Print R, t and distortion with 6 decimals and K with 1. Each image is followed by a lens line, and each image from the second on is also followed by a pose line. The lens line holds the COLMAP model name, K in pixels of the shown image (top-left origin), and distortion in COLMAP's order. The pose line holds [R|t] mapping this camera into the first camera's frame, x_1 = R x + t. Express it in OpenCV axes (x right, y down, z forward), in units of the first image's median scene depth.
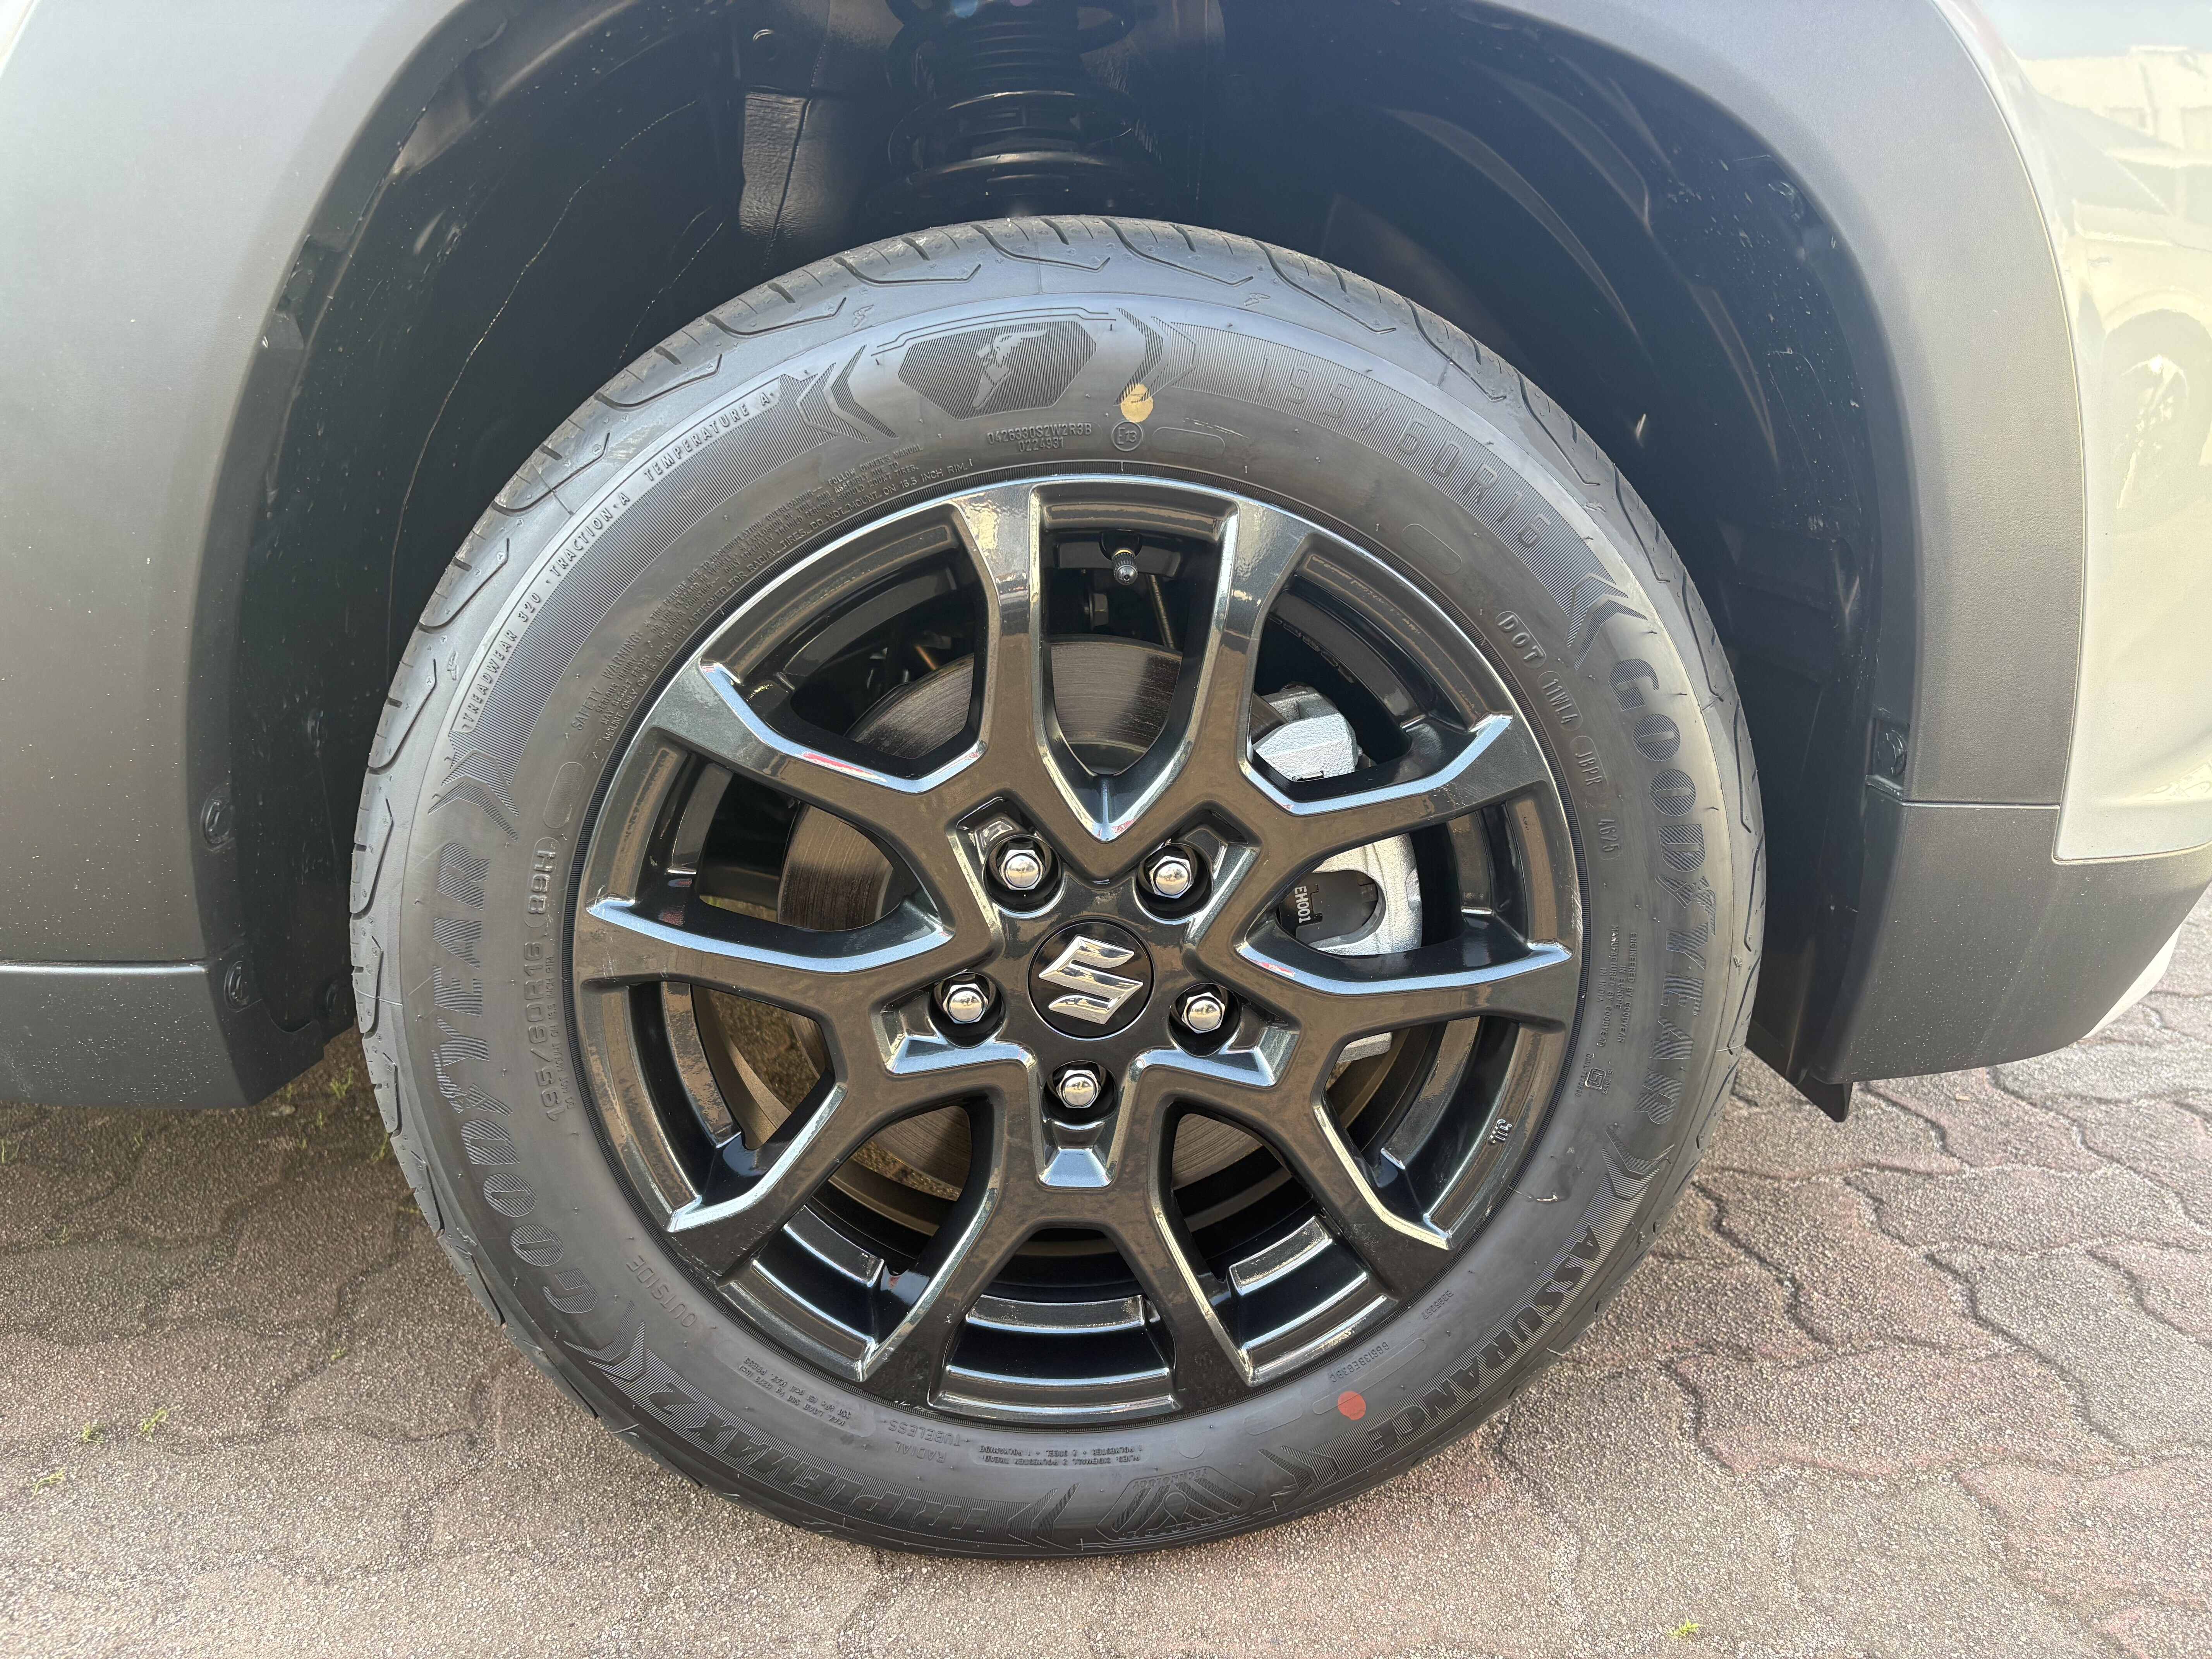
lens RADIAL K [[1635.7, 0, 1107.1], [0, 1635.7, 831.0], [0, 0, 1]] dist [0.026285, -0.011015]
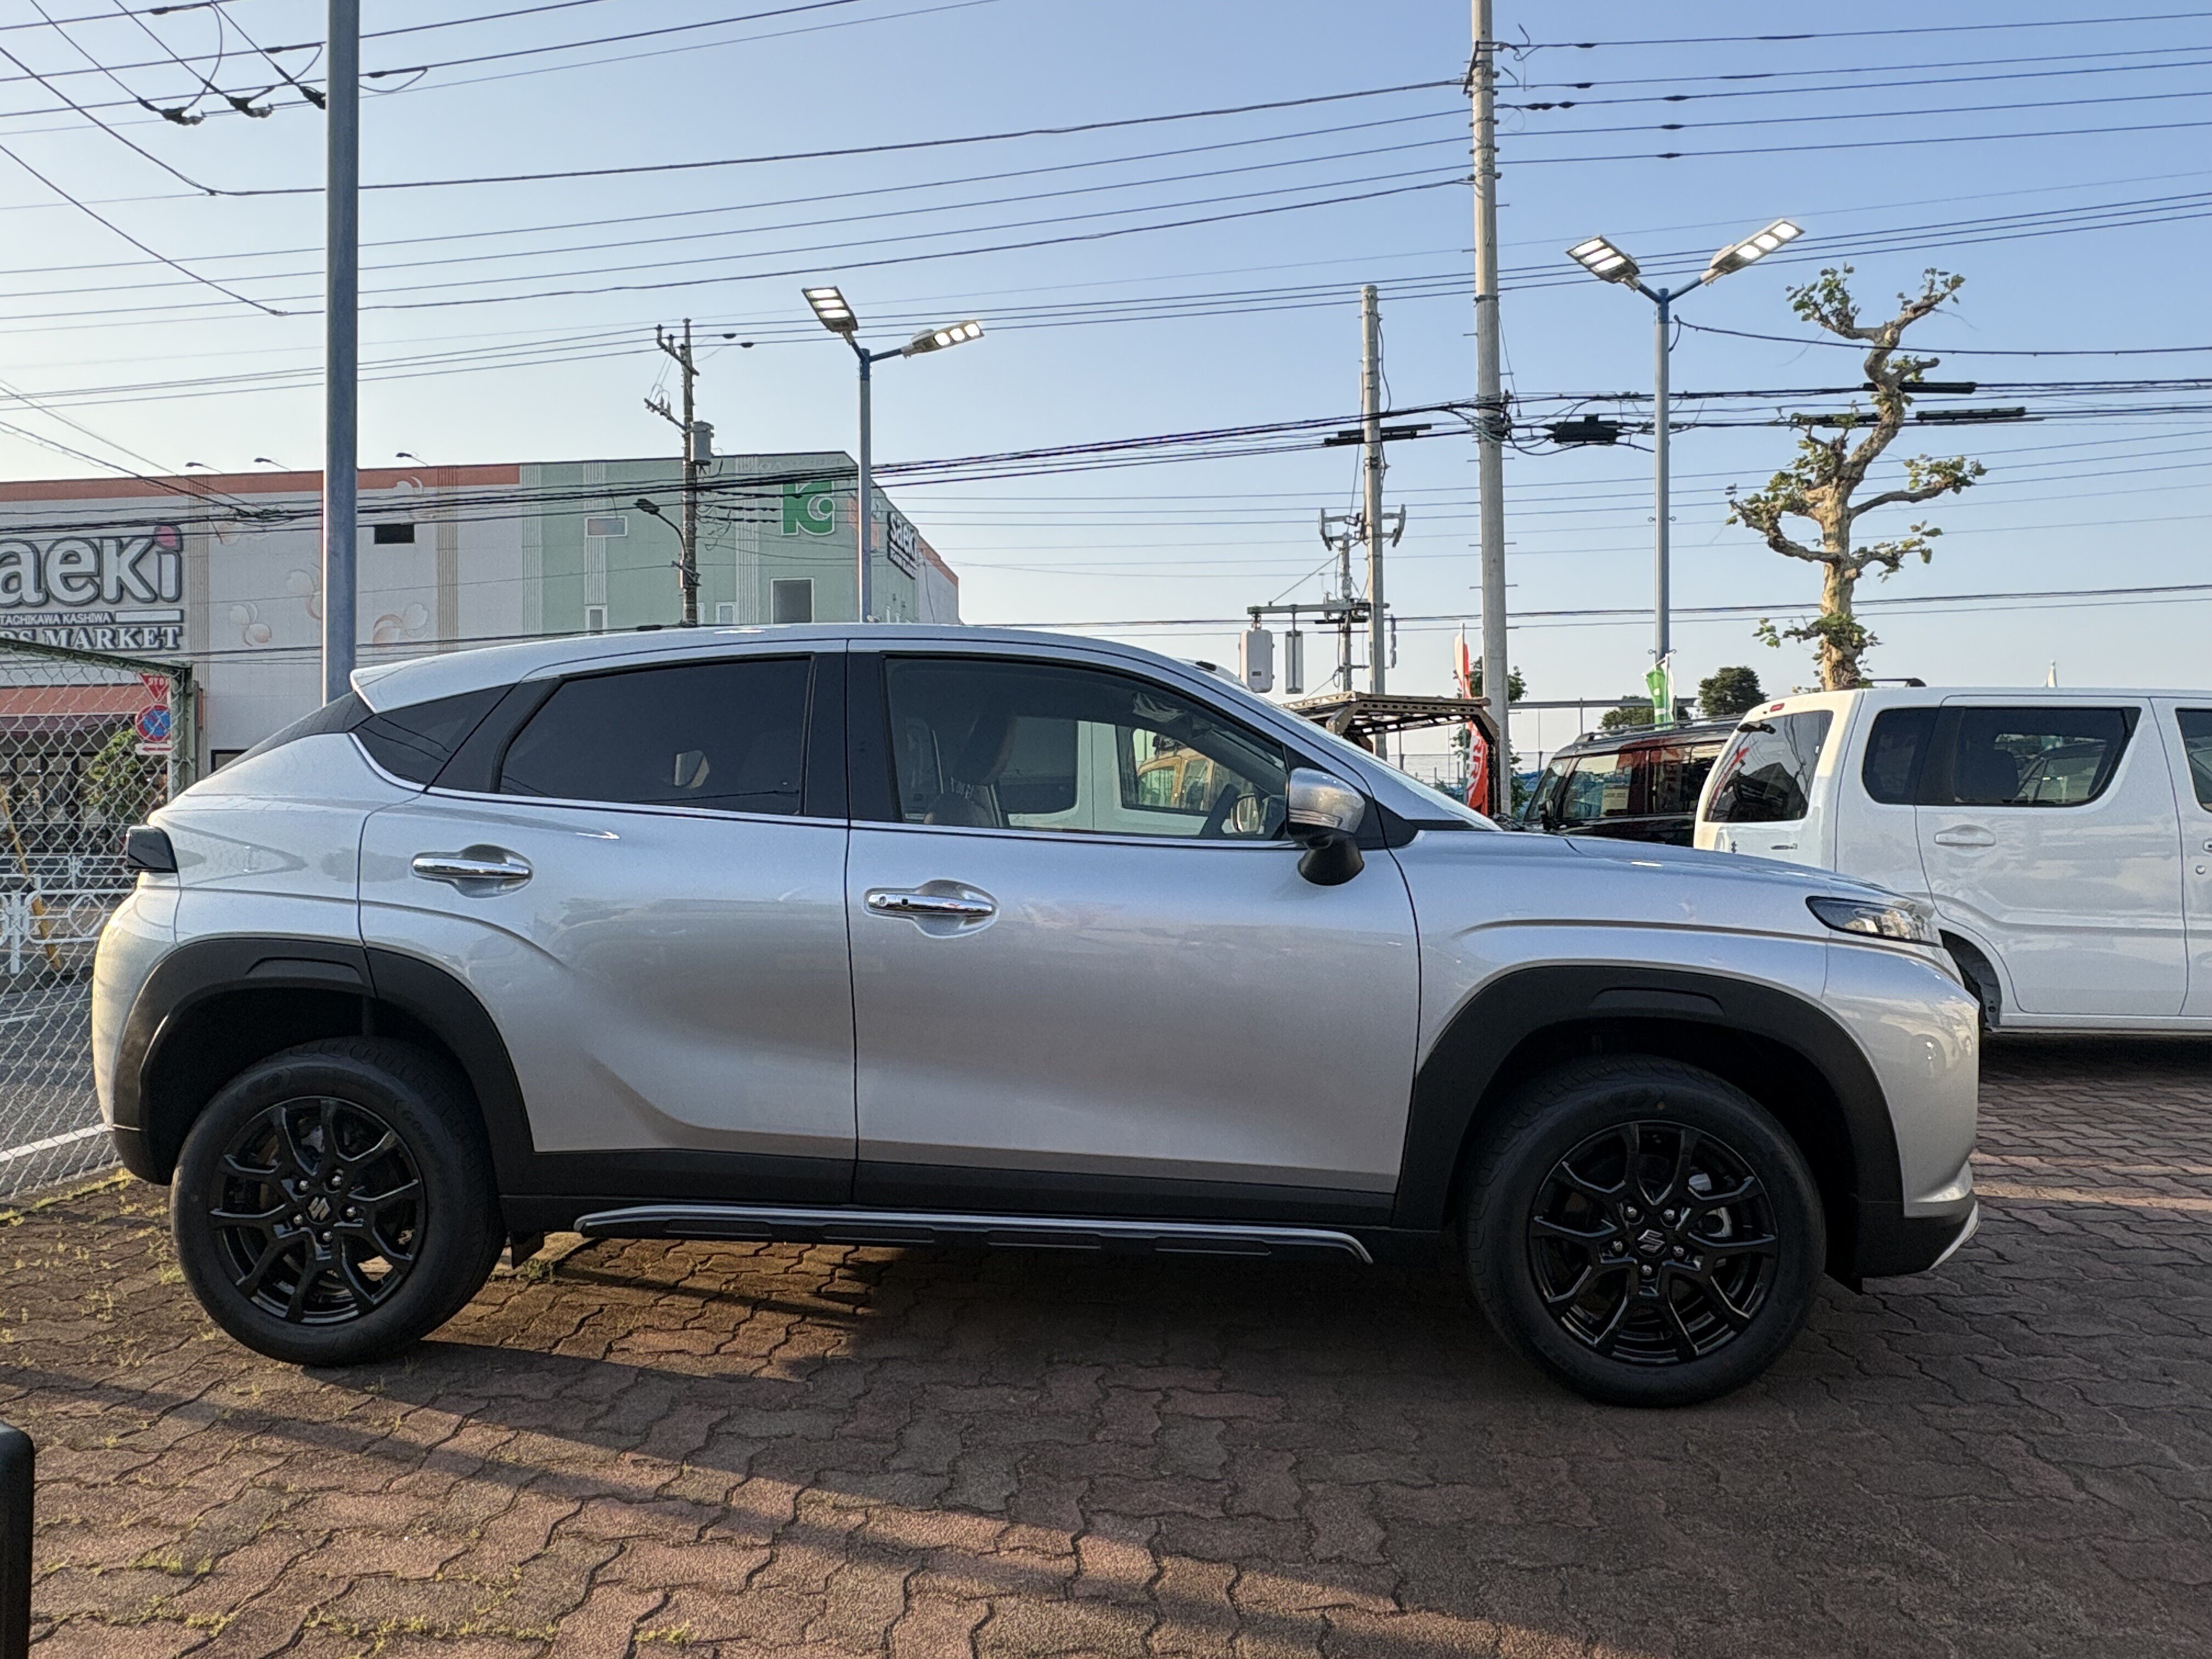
lens RADIAL K [[1277.8, 0, 1101.9], [0, 1277.8, 827.1], [0, 0, 1]] dist [0.006881, 0.001463]
pose [[0.989694, -0.018162, -0.142039, -0.873775], [-0.021022, 0.962749, -0.269579, -0.011975], [0.141644, 0.269787, 0.952445, -2.461649]]
